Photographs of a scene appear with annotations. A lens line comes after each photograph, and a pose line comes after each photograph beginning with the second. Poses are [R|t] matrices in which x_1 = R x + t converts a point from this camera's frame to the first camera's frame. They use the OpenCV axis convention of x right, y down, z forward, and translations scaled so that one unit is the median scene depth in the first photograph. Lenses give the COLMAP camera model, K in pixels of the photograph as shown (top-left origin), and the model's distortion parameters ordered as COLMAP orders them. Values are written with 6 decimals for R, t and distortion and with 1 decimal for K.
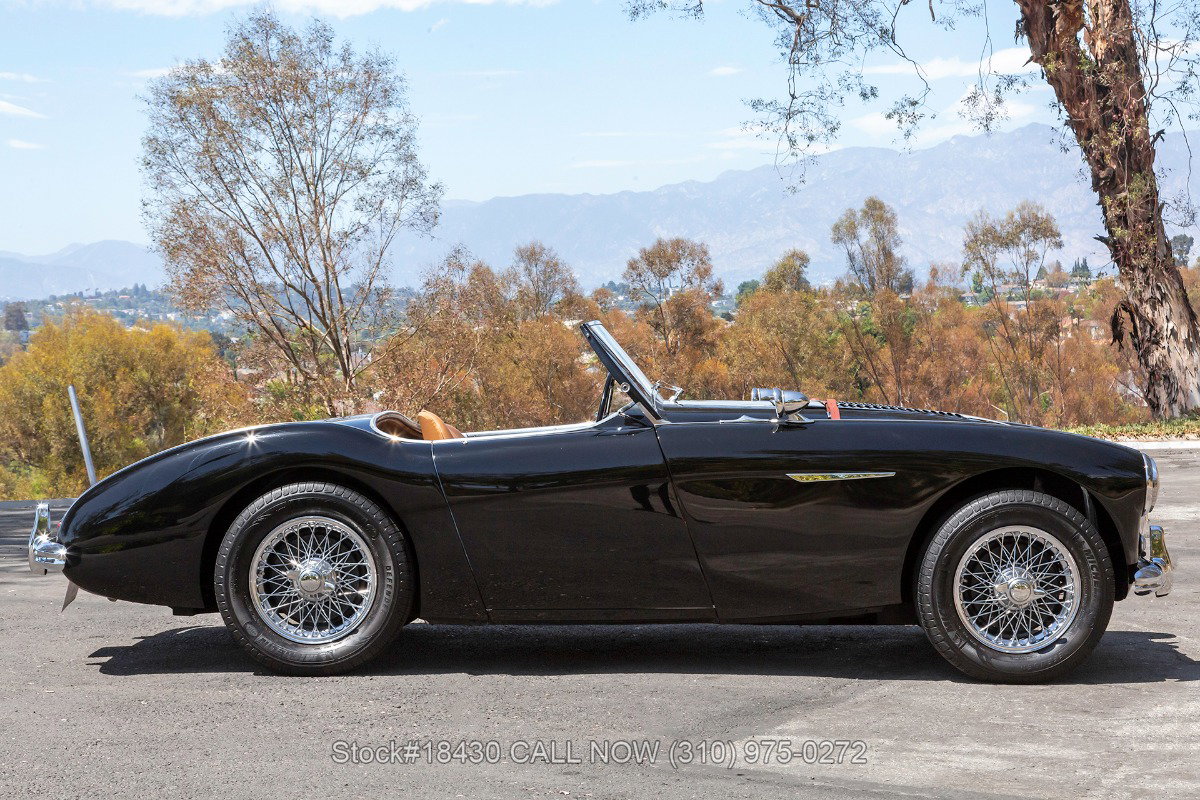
lens RADIAL K [[2543.9, 0, 600.0], [0, 2543.9, 400.0], [0, 0, 1]] dist [-0.020130, -0.183931]
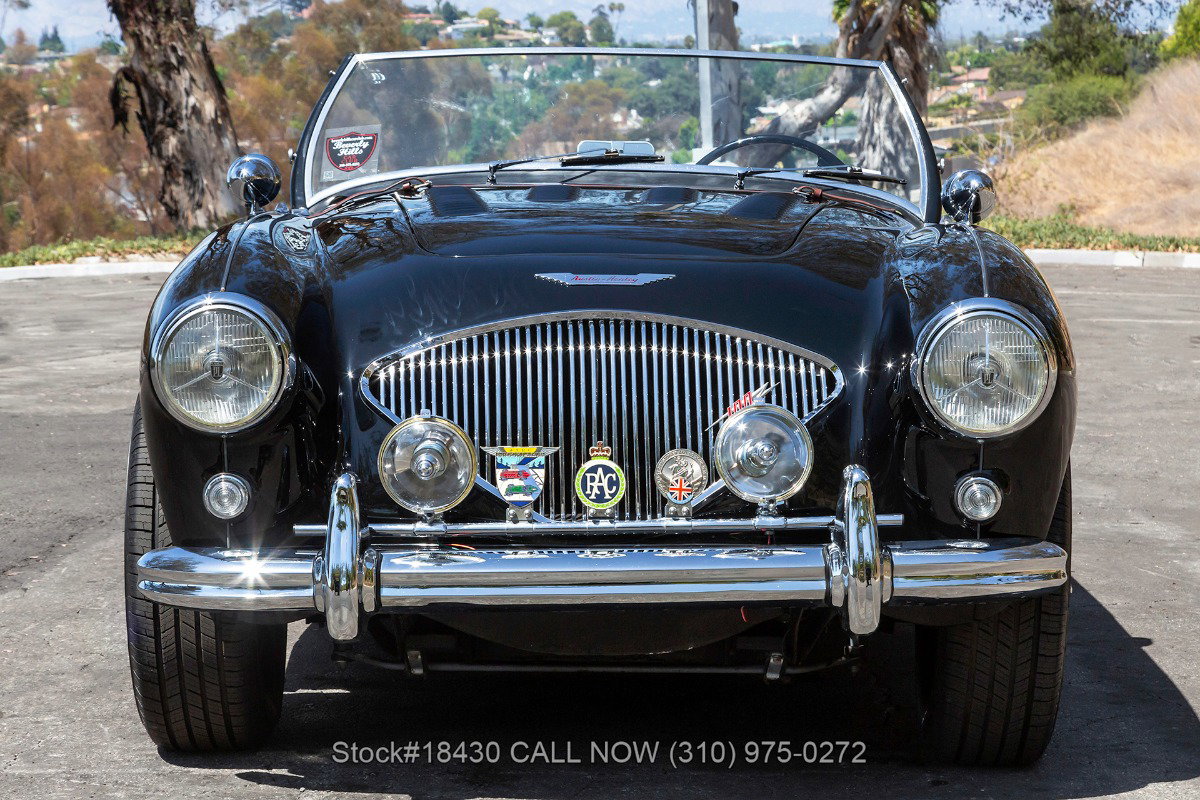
lens RADIAL K [[3050.6, 0, 638.7], [0, 3050.6, 401.5], [0, 0, 1]] dist [0.004837, -0.049109]
pose [[0.927751, -0.035790, 0.371480, 0.016434], [0.014203, 0.998056, 0.060686, 0.005164], [-0.372930, -0.051025, 0.926455, 0.140799]]
